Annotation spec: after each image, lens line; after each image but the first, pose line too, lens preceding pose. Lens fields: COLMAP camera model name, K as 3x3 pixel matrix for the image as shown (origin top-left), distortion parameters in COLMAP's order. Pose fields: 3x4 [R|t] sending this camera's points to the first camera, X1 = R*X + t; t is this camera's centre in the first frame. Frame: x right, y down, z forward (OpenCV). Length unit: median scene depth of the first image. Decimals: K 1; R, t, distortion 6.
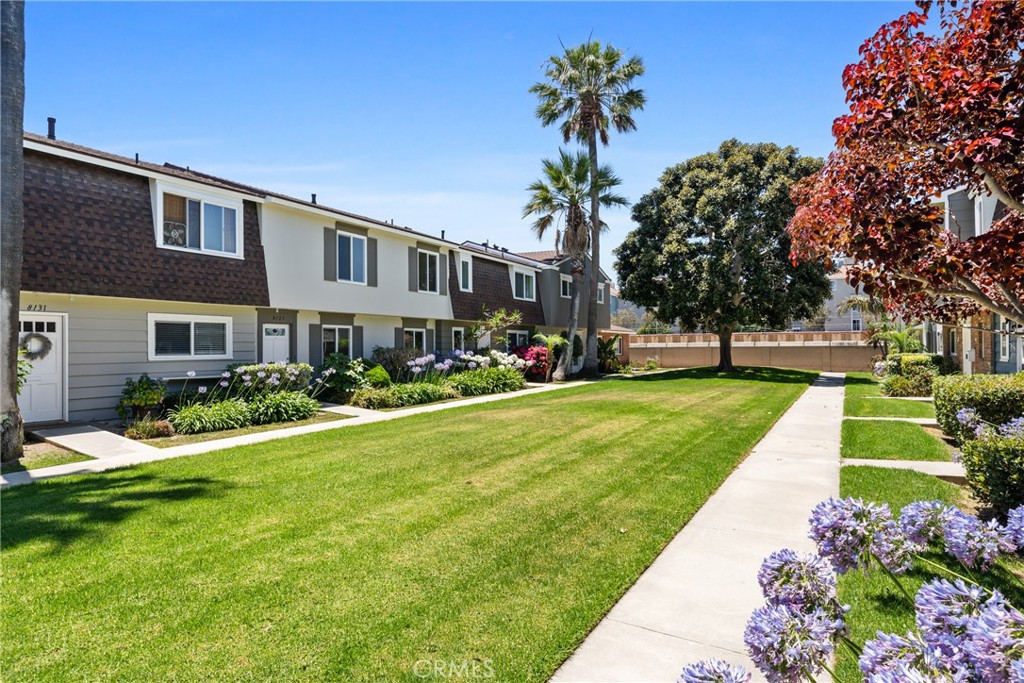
lens RADIAL K [[576.4, 0, 512.0], [0, 576.4, 341.5], [0, 0, 1]] dist [-0.002624, -0.000418]
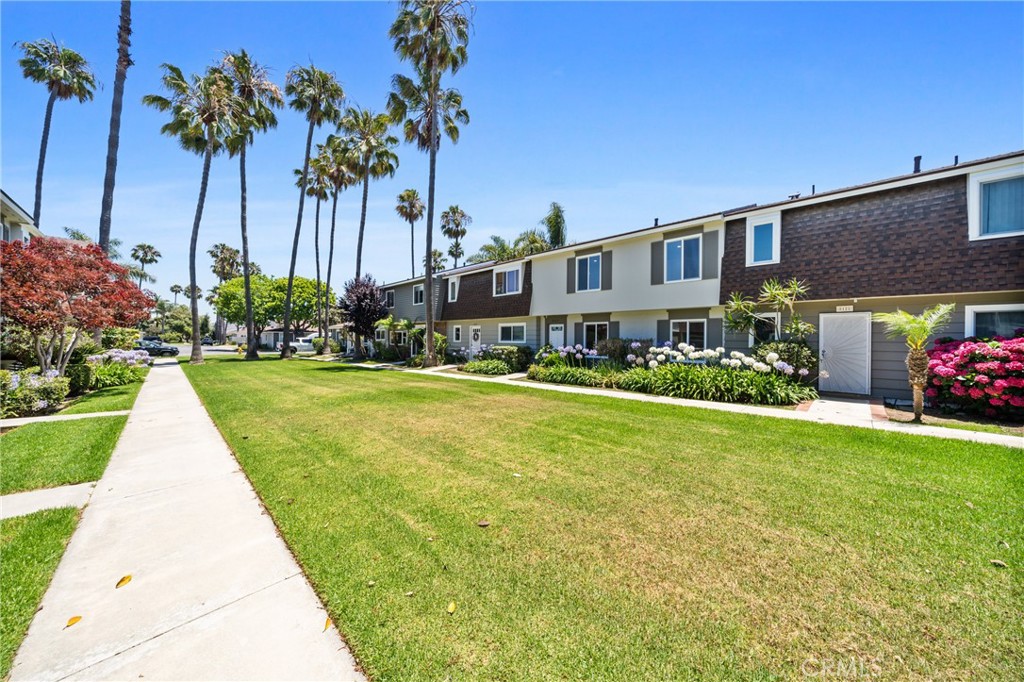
lens RADIAL K [[357.1, 0, 512.0], [0, 357.1, 341.0], [0, 0, 1]] dist [-0.007224, 0.000115]
pose [[-0.264379, 0.013180, -0.964329, 0.648503], [0.007852, 0.999903, 0.011513, 0.006479], [0.964387, -0.004528, -0.264457, 1.153788]]
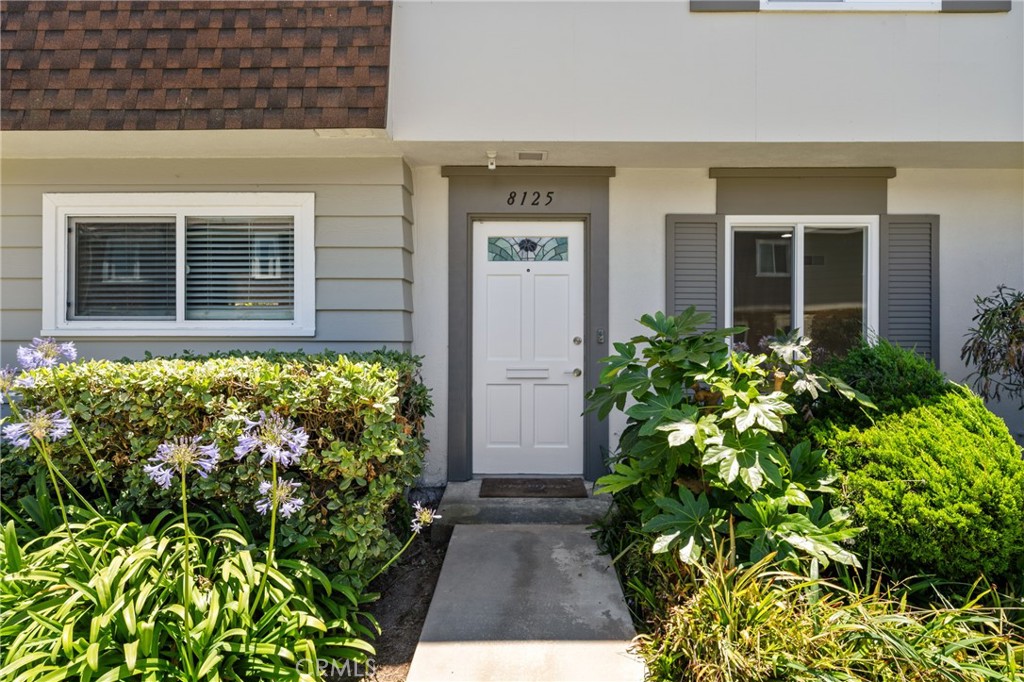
lens RADIAL K [[551.2, 0, 512.0], [0, 551.2, 341.0], [0, 0, 1]] dist [-0.000302, 0.000101]
pose [[0.494530, 0.015138, -0.869029, -0.169638], [0.003719, 0.999802, 0.019532, 0.025068], [0.869153, -0.012891, 0.494376, 0.854618]]
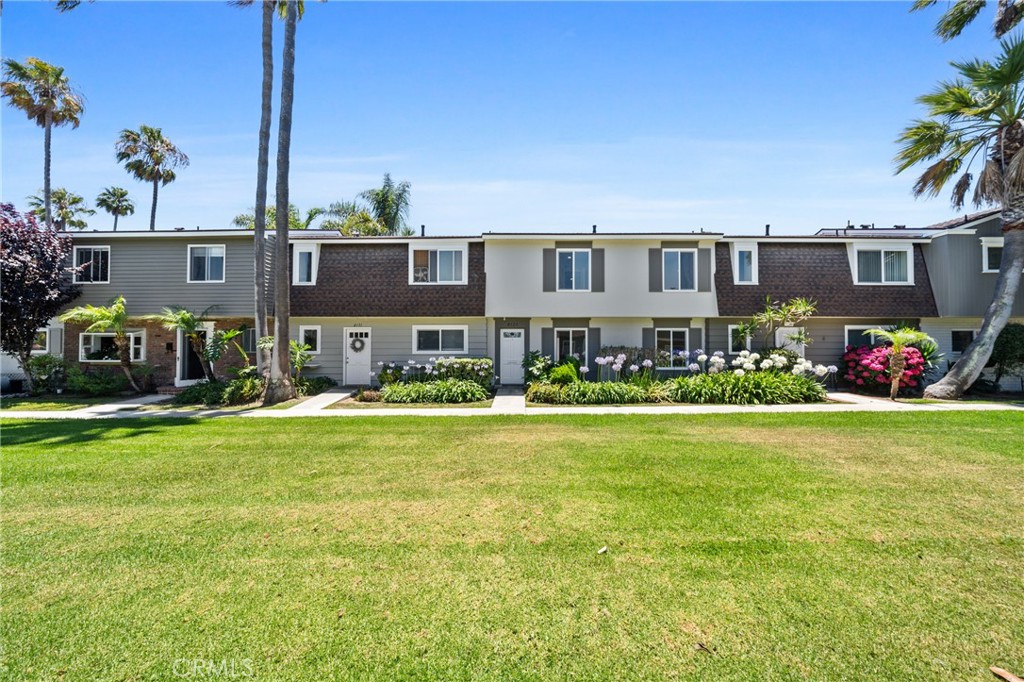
lens RADIAL K [[357.1, 0, 512.0], [0, 357.1, 341.0], [0, 0, 1]] dist [-0.007224, 0.000115]
pose [[0.490545, -0.005625, -0.871398, 0.317110], [0.005541, 0.999979, -0.003335, 0.000799], [0.871398, -0.003193, 0.490566, 0.591145]]
